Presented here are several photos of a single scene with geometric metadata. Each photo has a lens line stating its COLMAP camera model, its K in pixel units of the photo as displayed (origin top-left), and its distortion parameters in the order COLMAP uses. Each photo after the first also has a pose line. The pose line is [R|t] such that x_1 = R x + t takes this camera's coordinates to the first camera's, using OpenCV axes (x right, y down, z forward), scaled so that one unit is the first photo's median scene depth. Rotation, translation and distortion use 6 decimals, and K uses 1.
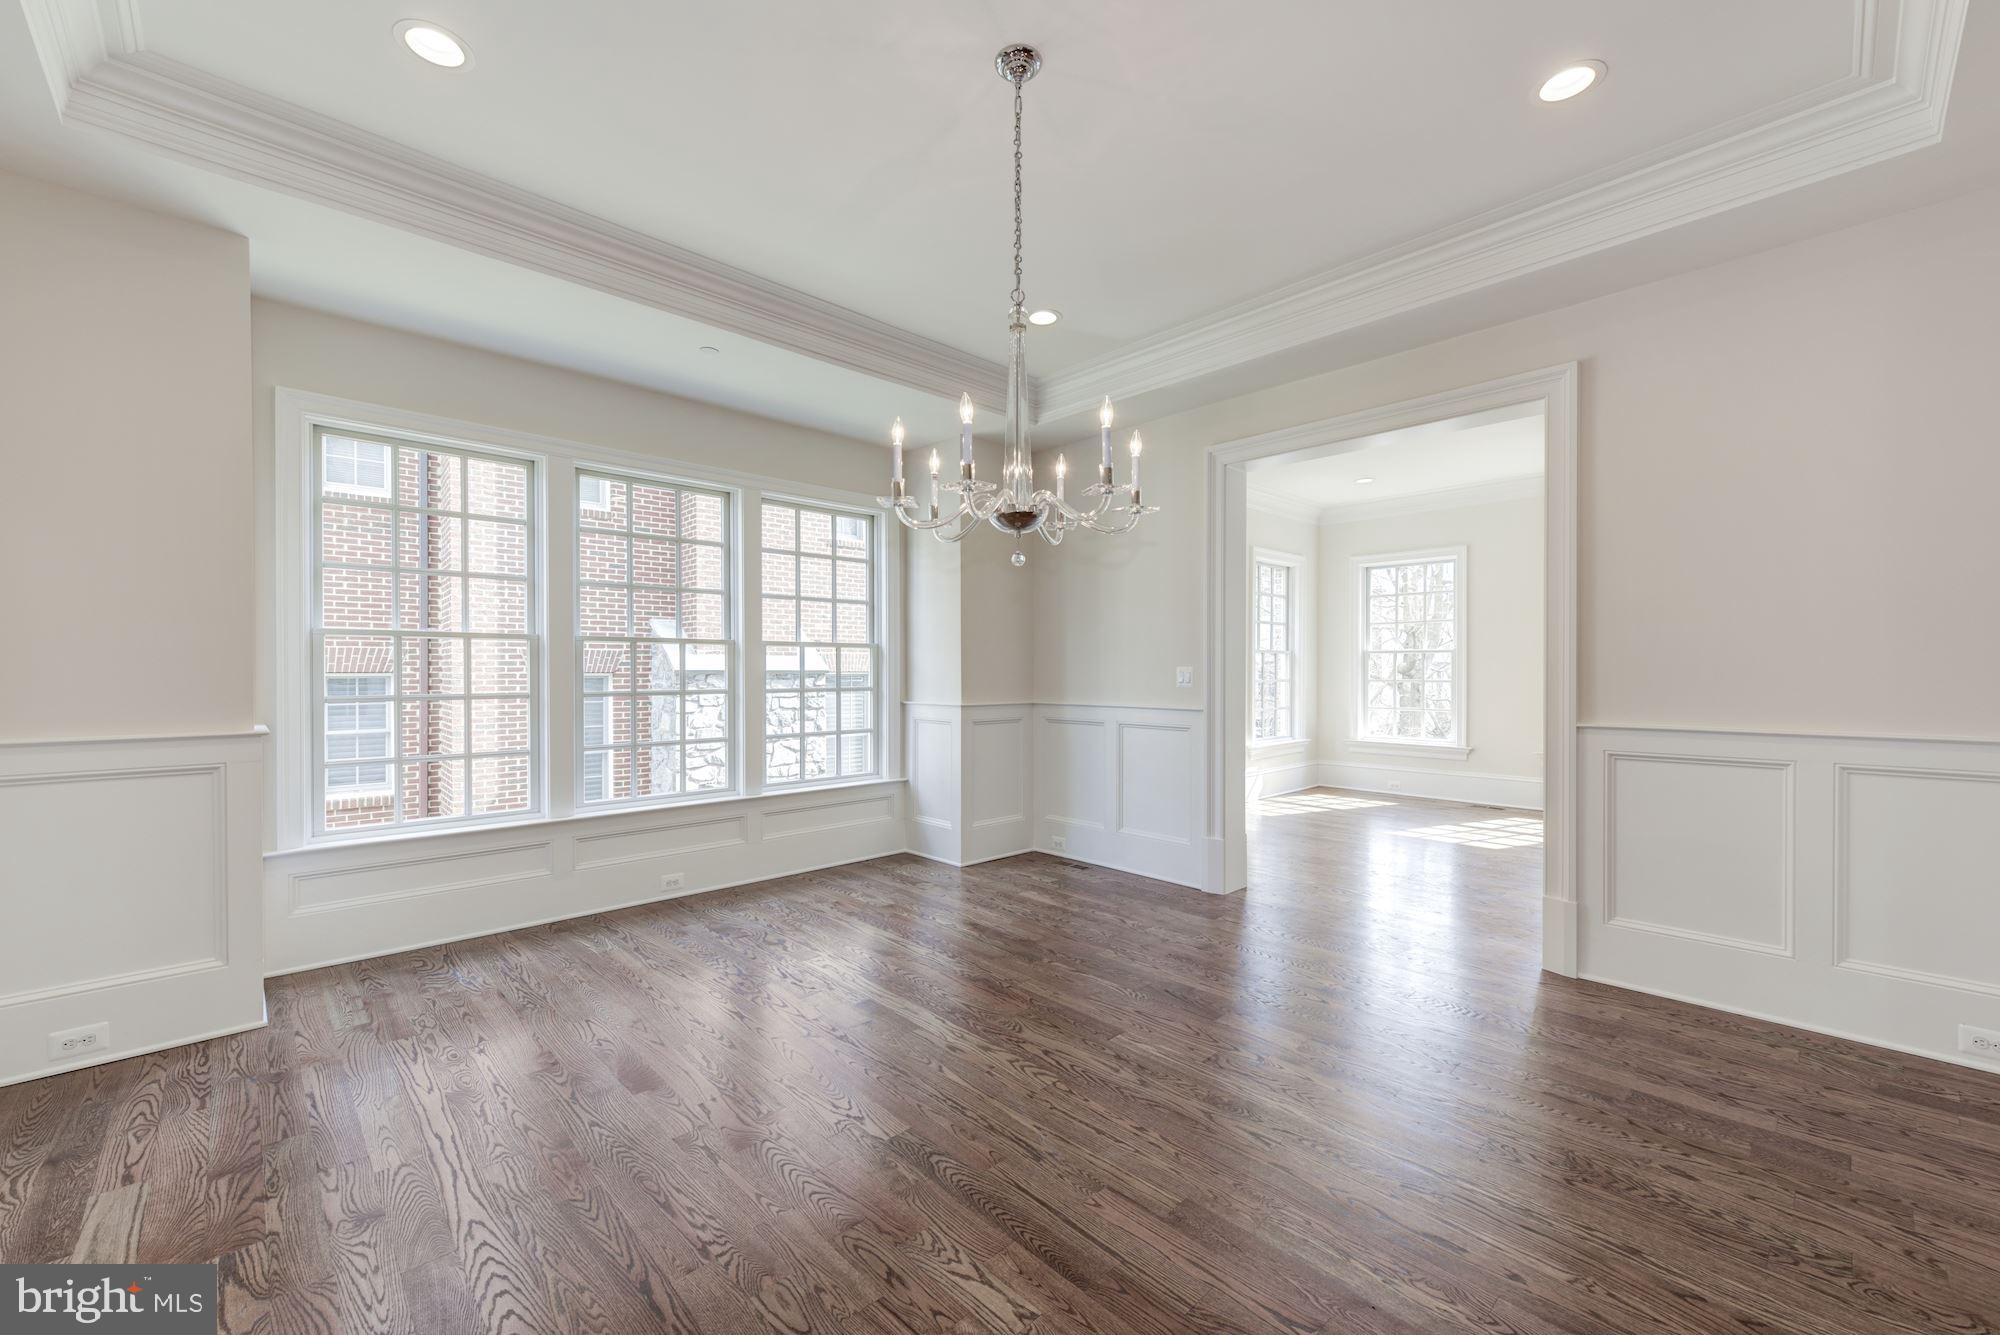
lens RADIAL K [[801.3, 0, 1002.3], [0, 801.3, 674.1], [0, 0, 1]] dist [0.010468, -0.001155]
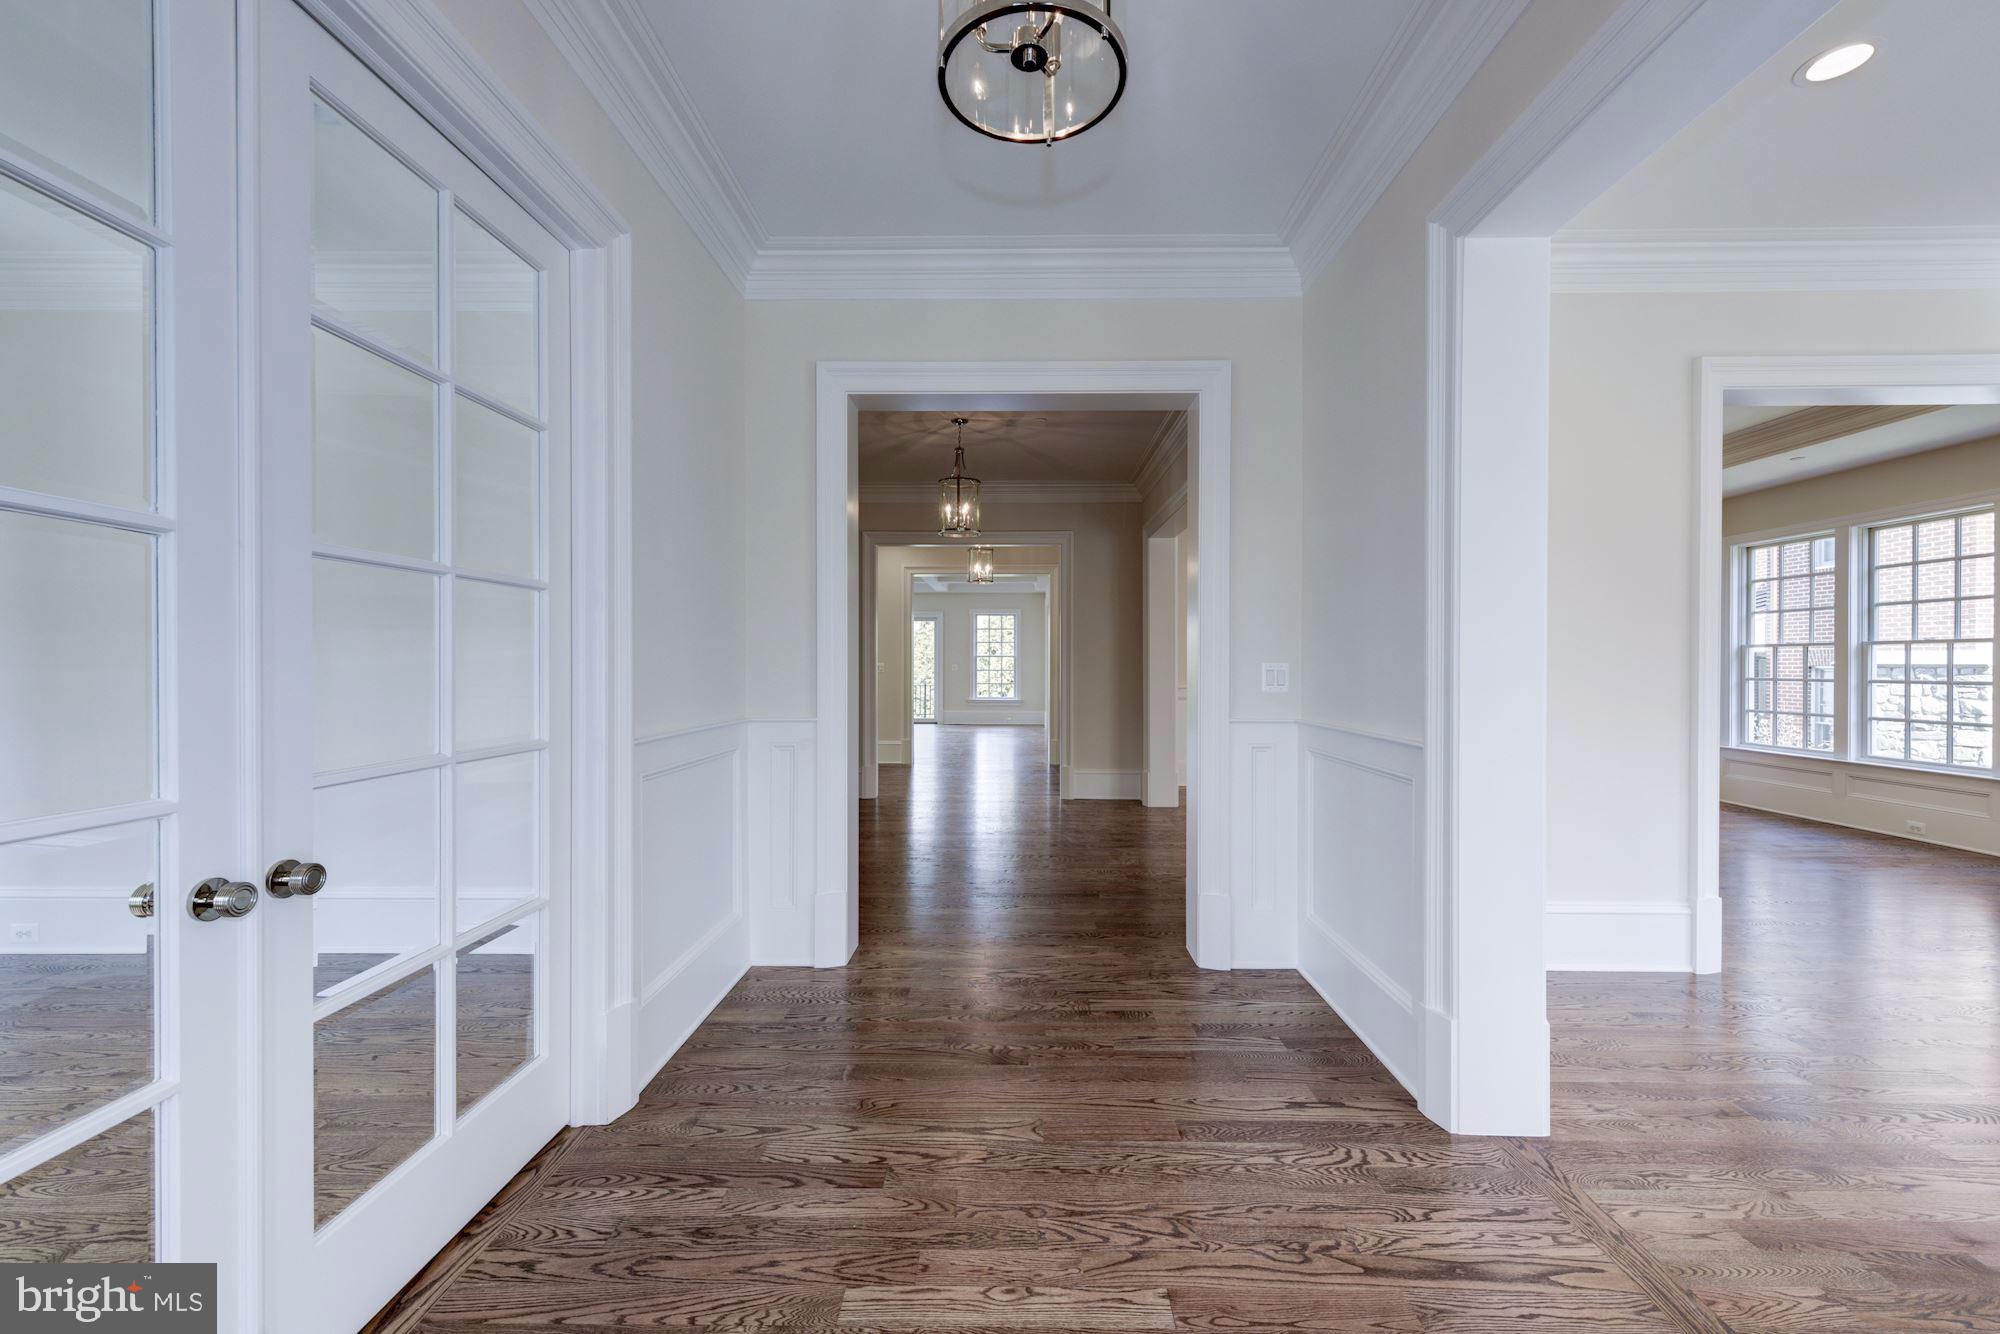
lens RADIAL K [[801.3, 0, 1004.8], [0, 801.3, 672.2], [0, 0, 1]] dist [0.010468, -0.001155]
pose [[-0.736365, 0.008251, -0.676534, 1.481404], [0.001270, 0.999941, 0.010813, -0.007580], [0.676583, 0.007103, -0.736332, 0.960985]]
